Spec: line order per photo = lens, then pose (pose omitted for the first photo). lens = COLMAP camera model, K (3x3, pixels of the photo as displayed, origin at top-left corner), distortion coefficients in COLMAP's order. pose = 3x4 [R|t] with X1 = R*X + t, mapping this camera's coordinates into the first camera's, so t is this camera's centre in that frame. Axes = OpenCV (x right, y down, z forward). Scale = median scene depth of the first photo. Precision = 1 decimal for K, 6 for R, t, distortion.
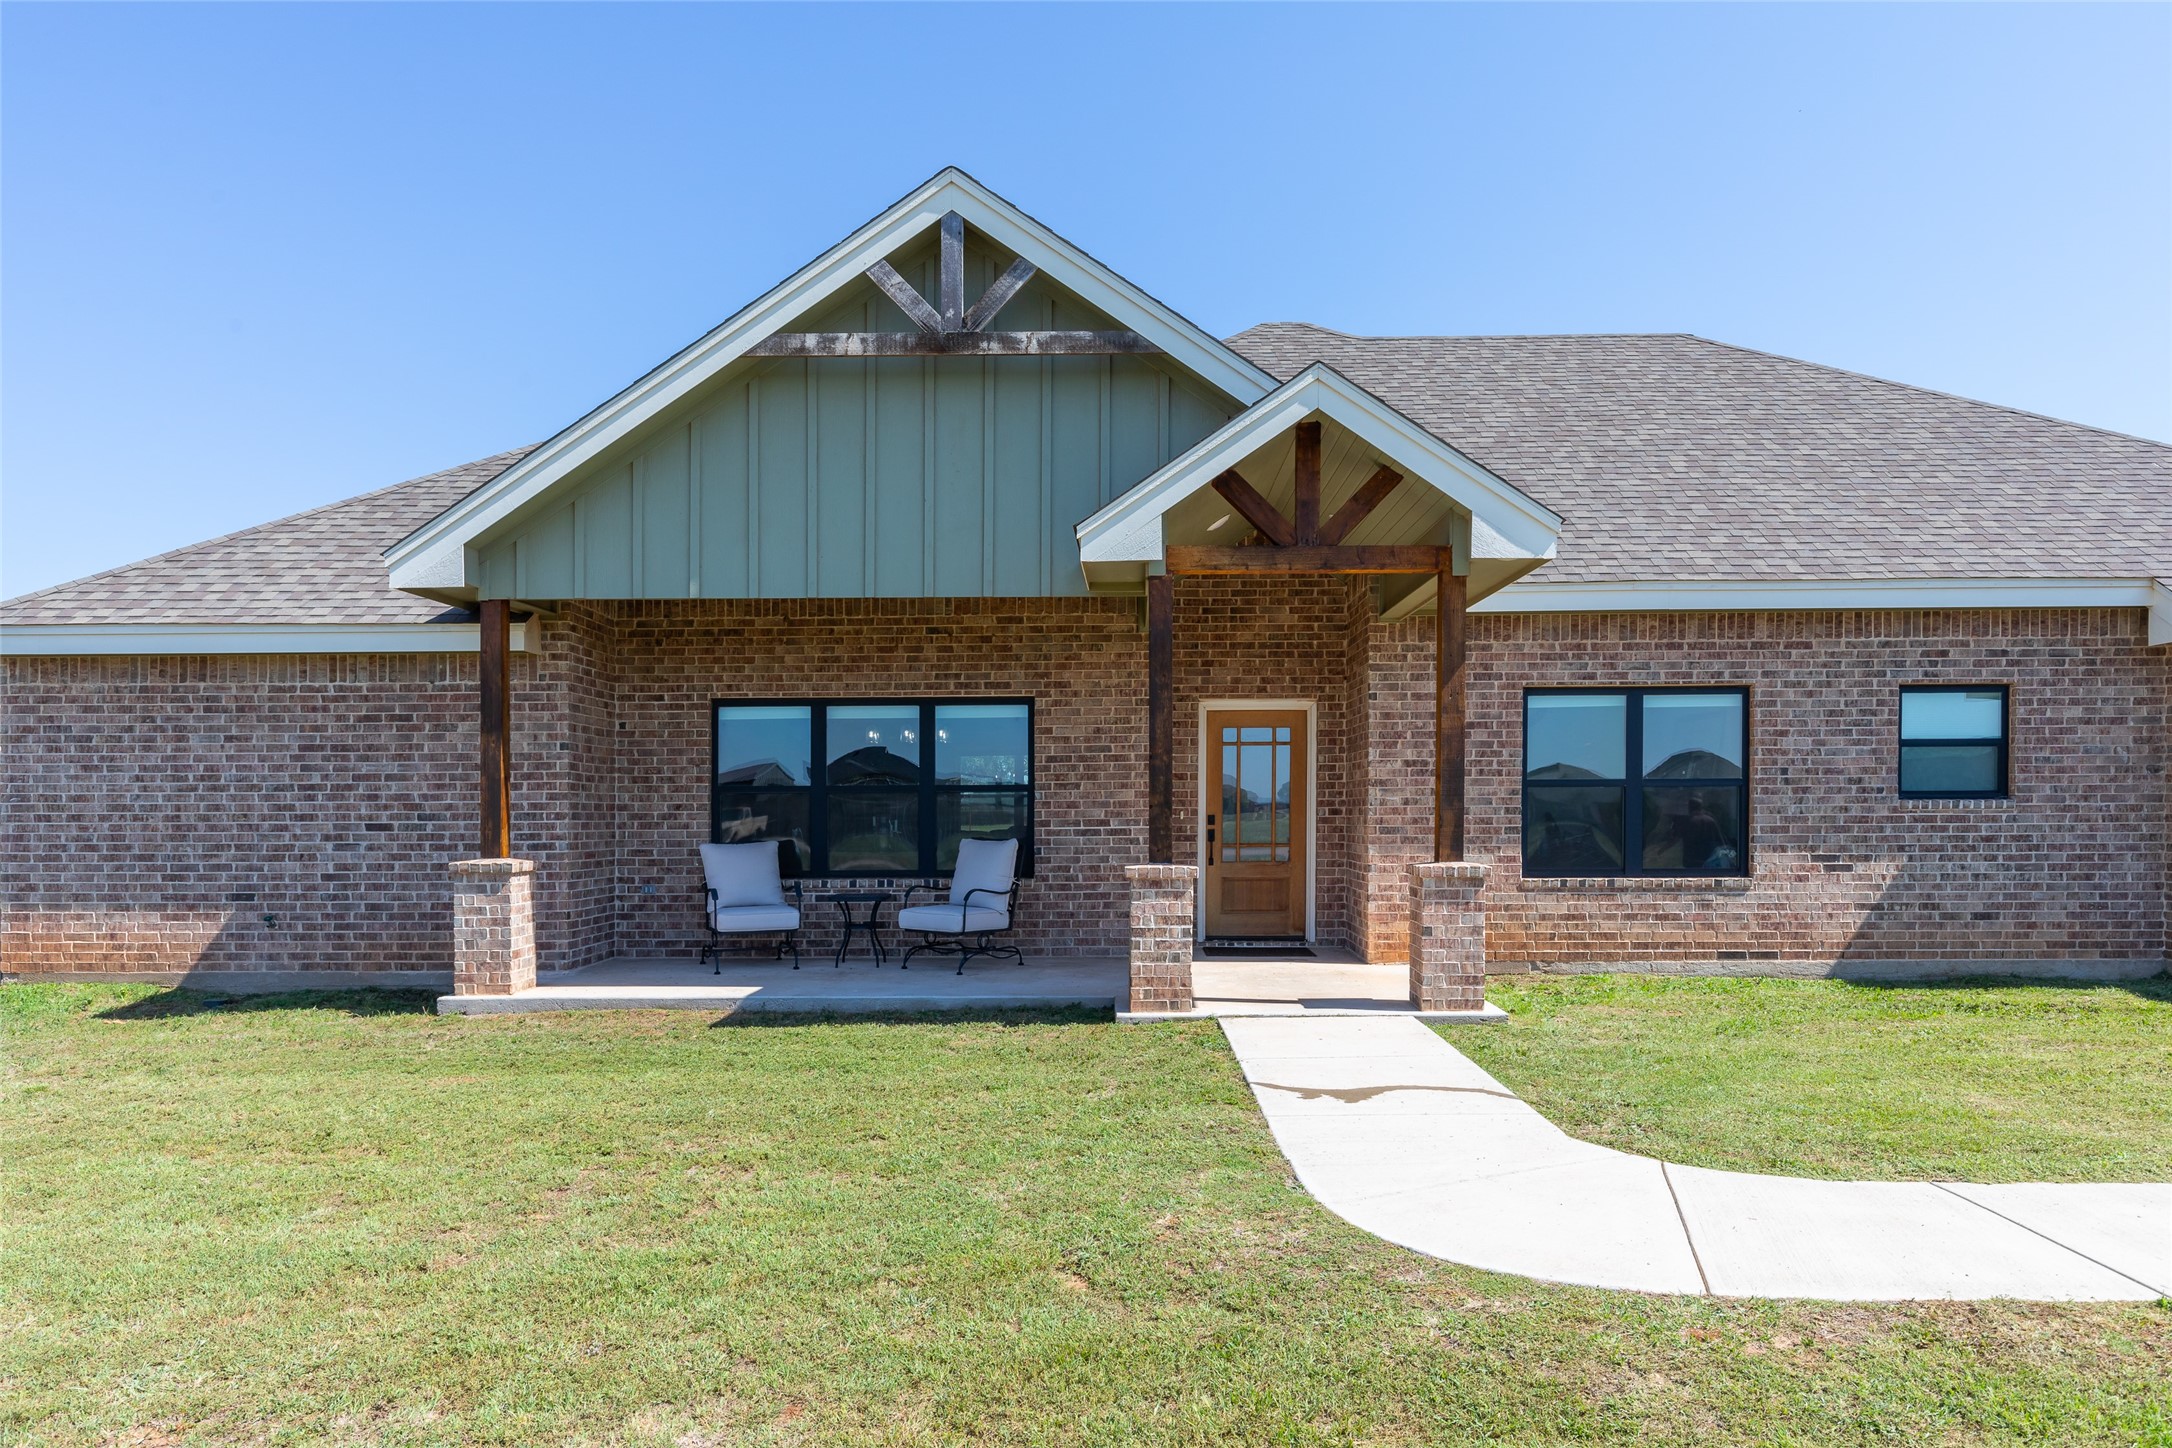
lens RADIAL K [[1406.1, 0, 1086.1], [0, 1406.1, 841.3], [0, 0, 1]] dist [0.066037, -0.000032]
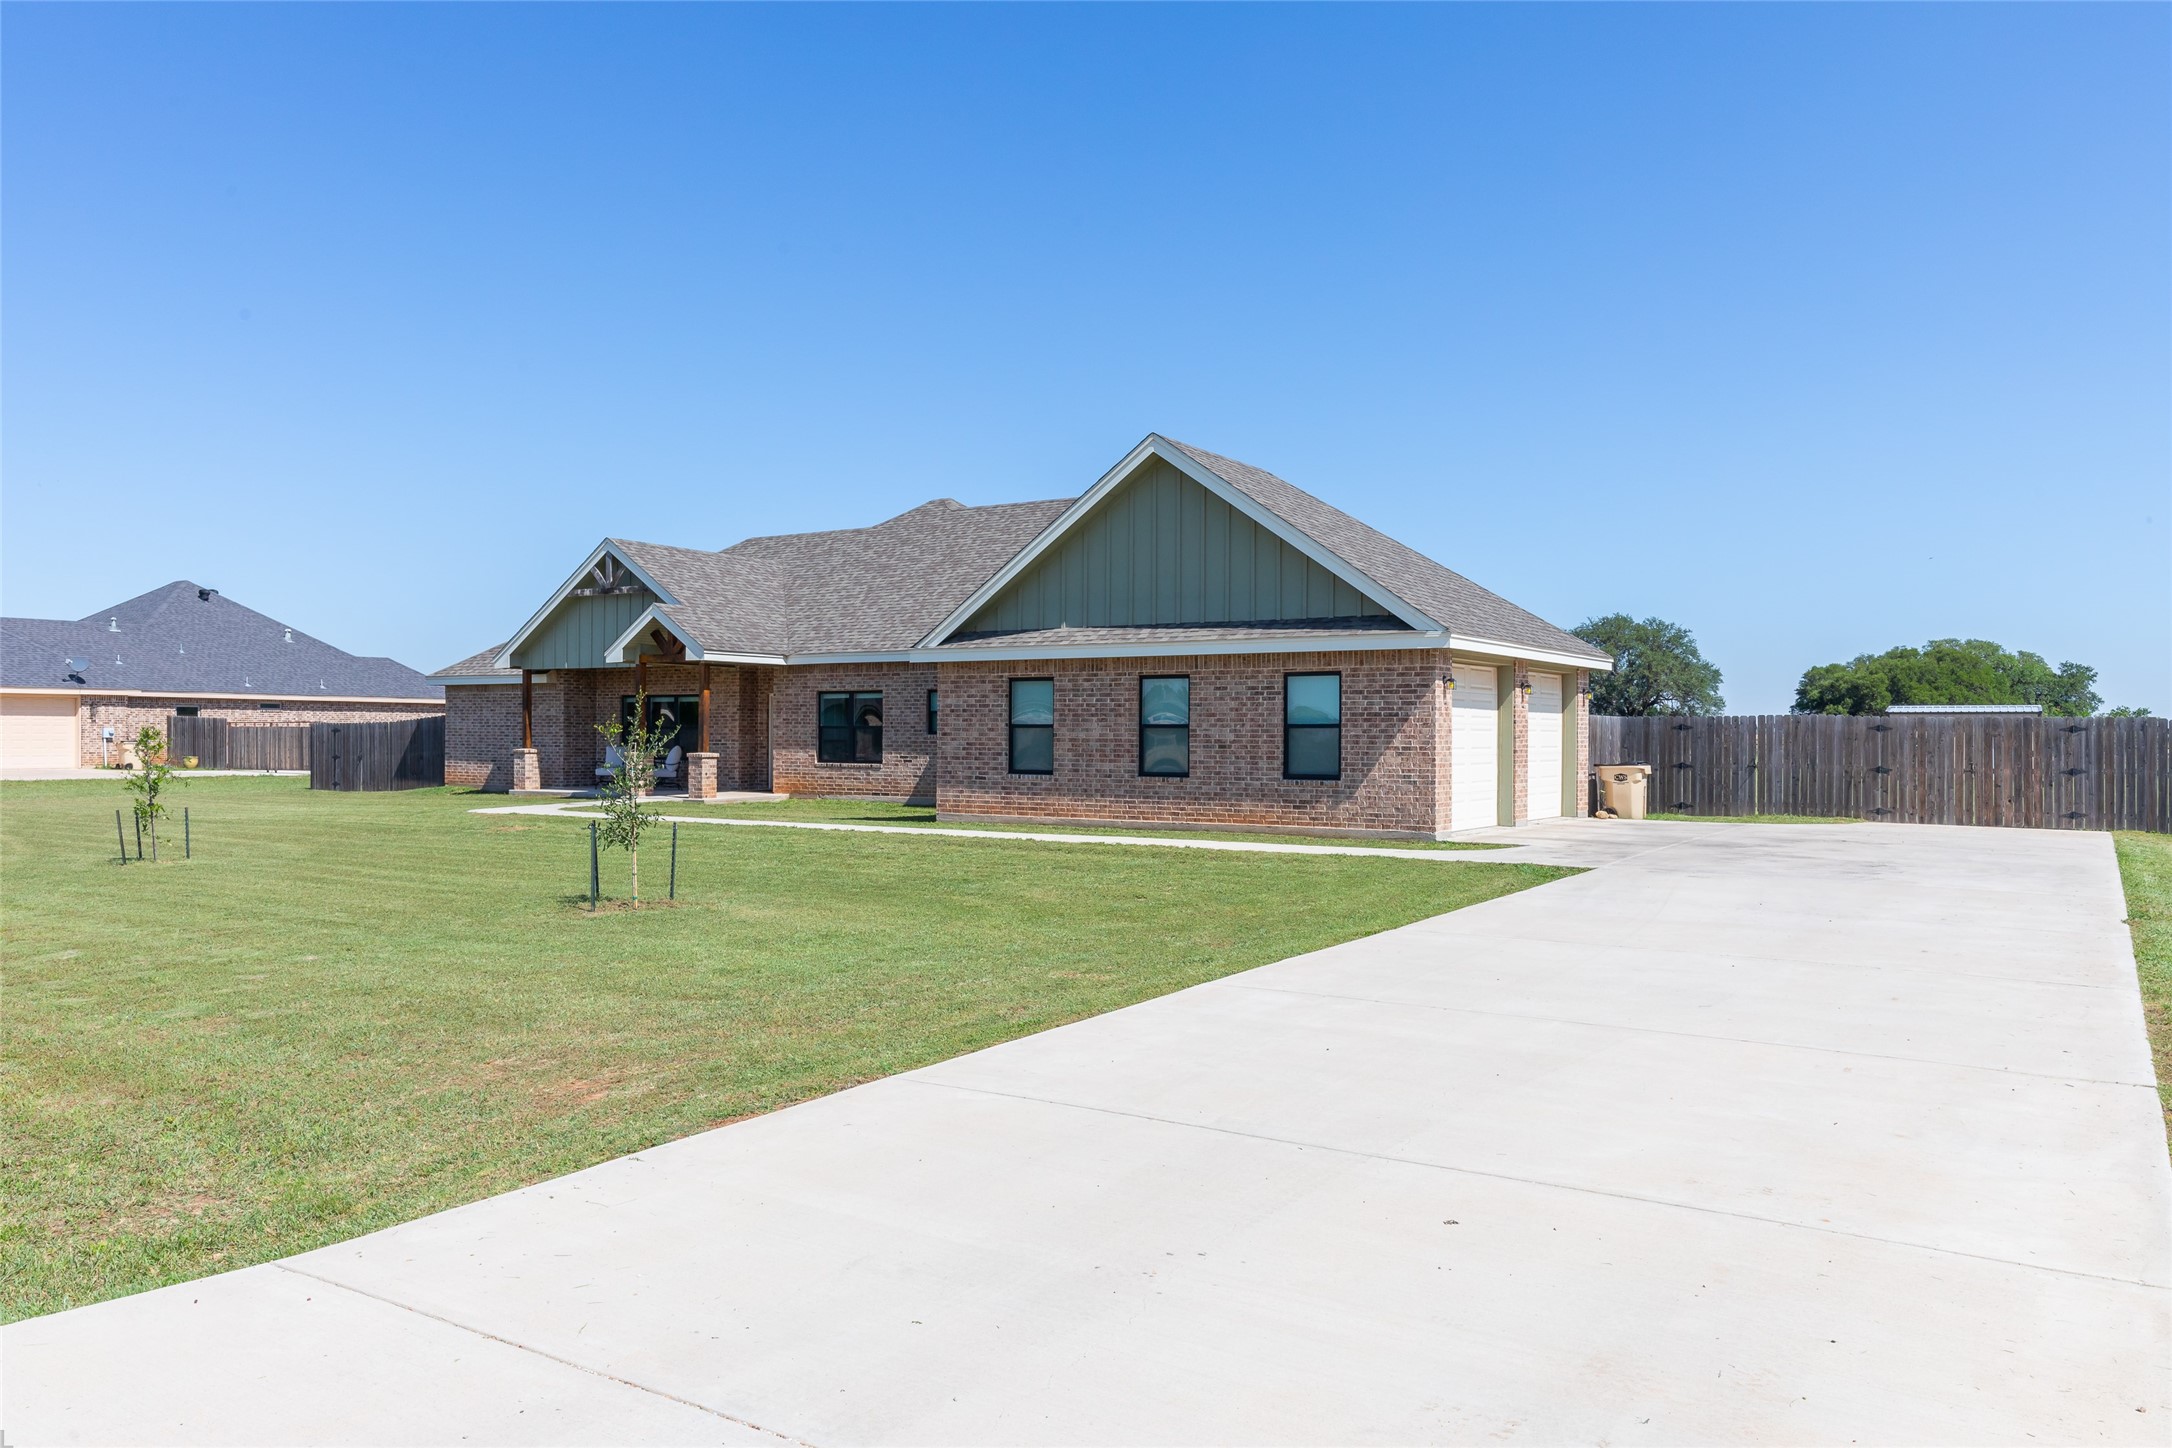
lens RADIAL K [[1563.6, 0, 1086.0], [0, 1563.6, 724.0], [0, 0, 1]] dist [-0.000845, -0.000176]
pose [[0.861170, 0.006799, -0.508272, 2.353272], [-0.022681, 0.999429, -0.025060, 0.016193], [0.507811, 0.033110, 0.860832, -1.336539]]
